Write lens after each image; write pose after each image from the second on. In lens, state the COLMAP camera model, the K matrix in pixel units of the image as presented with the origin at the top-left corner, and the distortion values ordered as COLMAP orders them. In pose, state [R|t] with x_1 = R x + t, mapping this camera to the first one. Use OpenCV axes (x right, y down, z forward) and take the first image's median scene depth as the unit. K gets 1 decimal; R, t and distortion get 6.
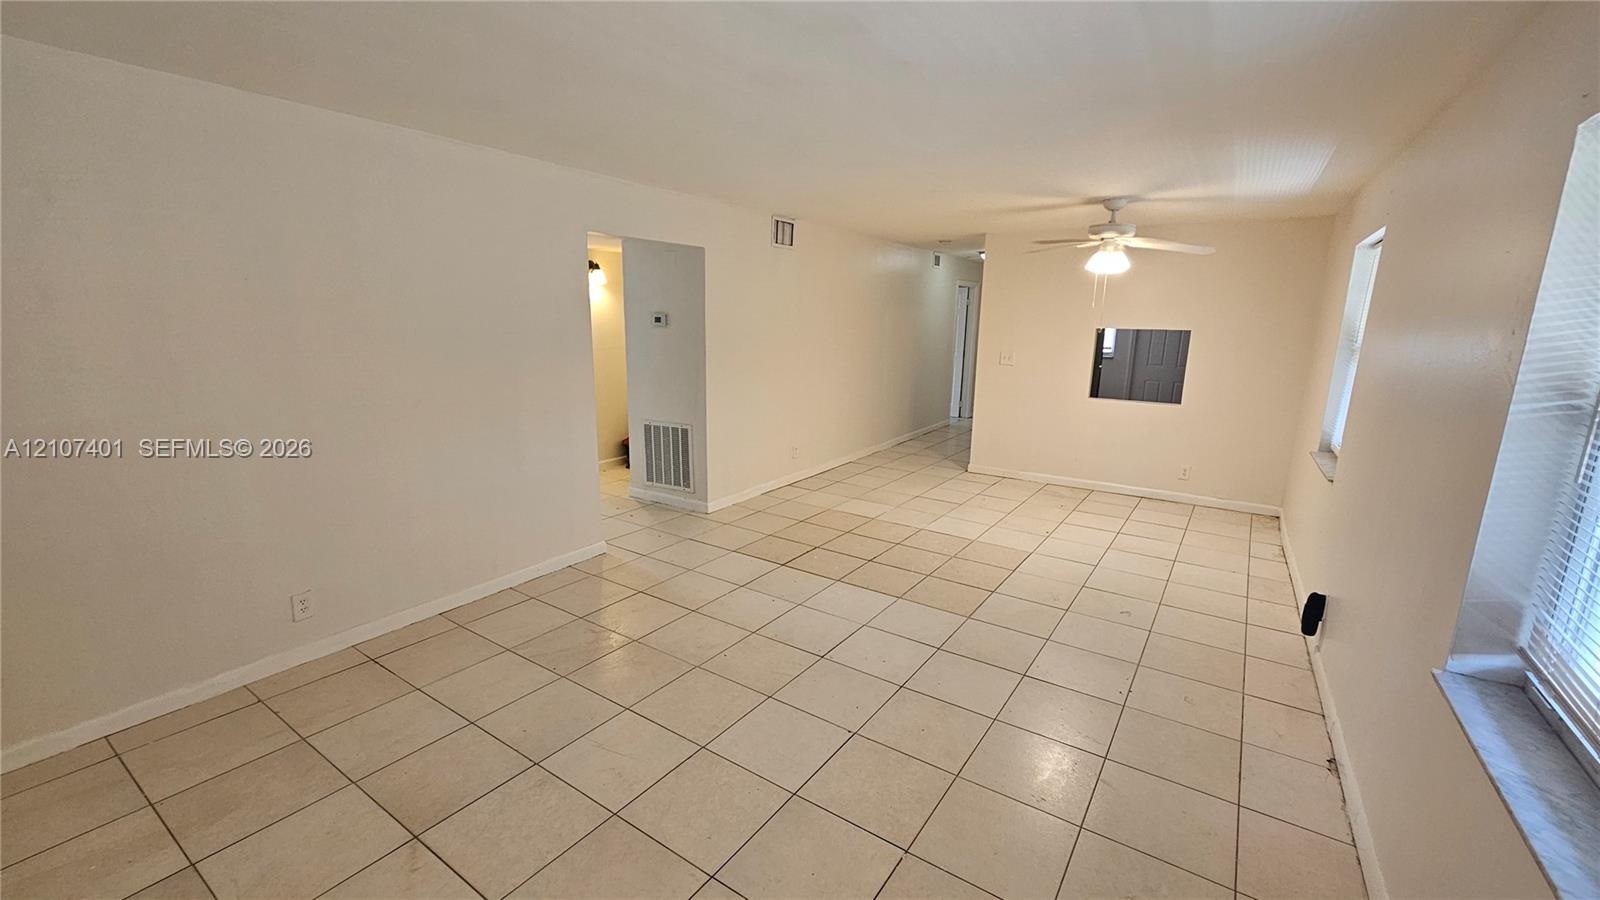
lens RADIAL K [[656.8, 0, 799.7], [0, 656.8, 454.6], [0, 0, 1]] dist [-0.000346, -0.000026]
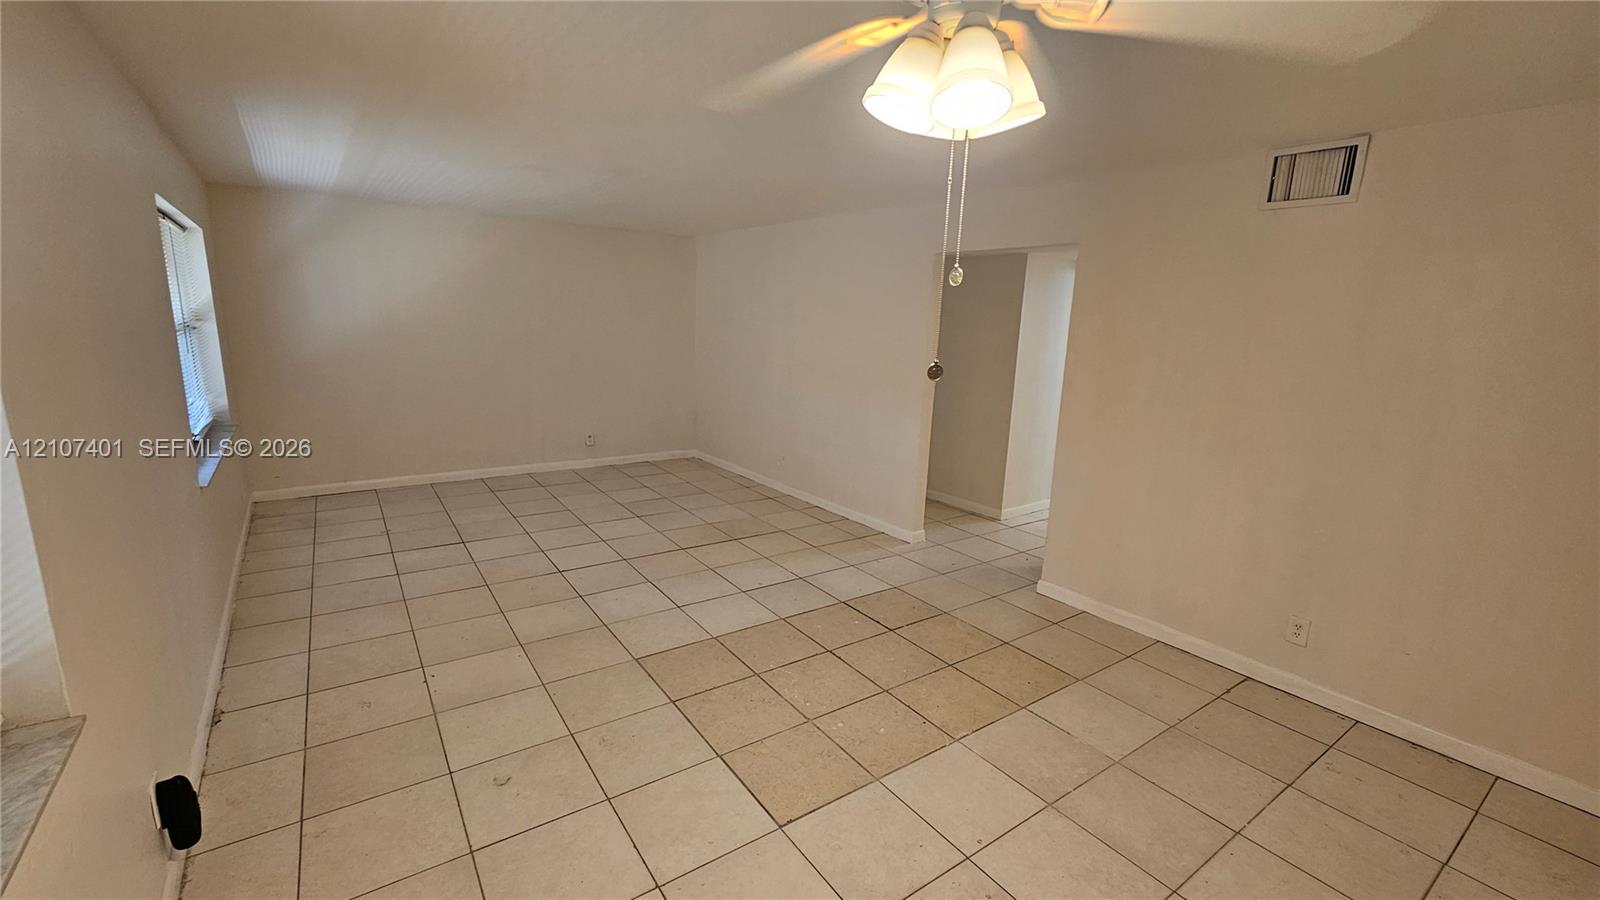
lens RADIAL K [[656.8, 0, 799.7], [0, 656.8, 454.6], [0, 0, 1]] dist [-0.000346, -0.000026]
pose [[-0.350806, 0.157843, -0.923050, 0.806542], [-0.240875, 0.937316, 0.251827, -0.235340], [0.904939, 0.310683, -0.290796, 1.171236]]
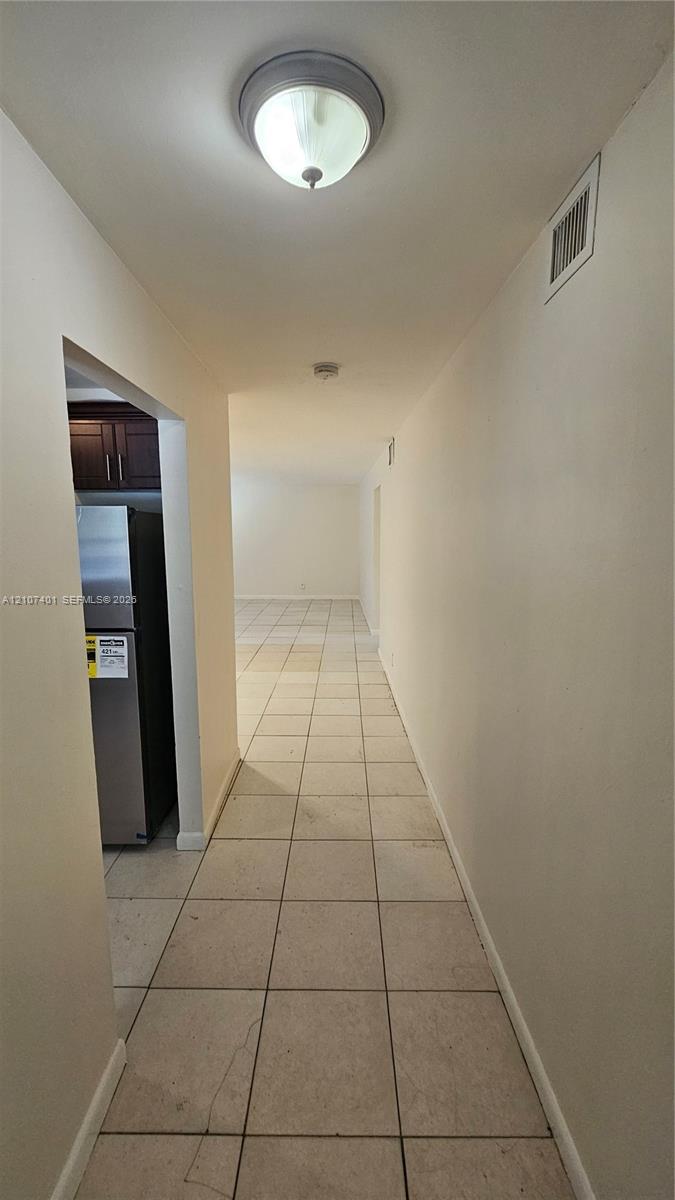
lens RADIAL K [[492.6, 0, 337.5], [0, 492.6, 600.0], [0, 0, 1]] dist [-0.000346, -0.000026]
pose [[-0.833797, 0.066023, -0.548108, 0.724381], [-0.130689, 0.940999, 0.312157, -0.479923], [0.536379, 0.331908, -0.775974, 2.298469]]
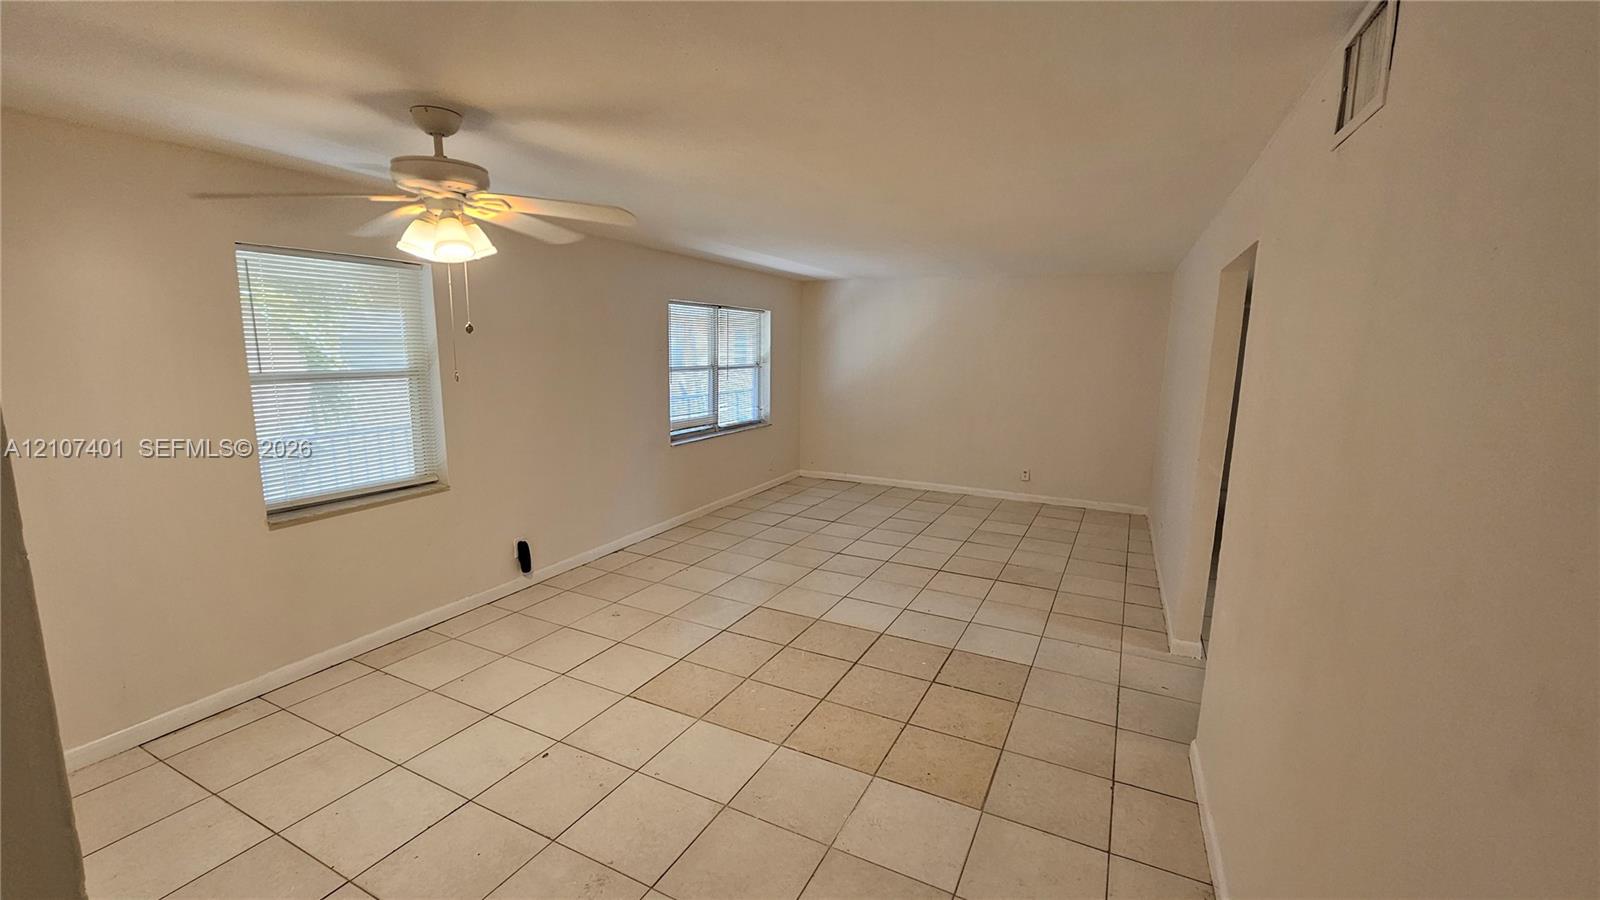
lens RADIAL K [[656.8, 0, 799.7], [0, 656.8, 454.6], [0, 0, 1]] dist [-0.000346, -0.000026]
pose [[-0.991387, -0.013342, -0.130282, 0.297043], [-0.060676, 0.928380, 0.366645, -0.380738], [0.116059, 0.371392, -0.921194, 1.714566]]
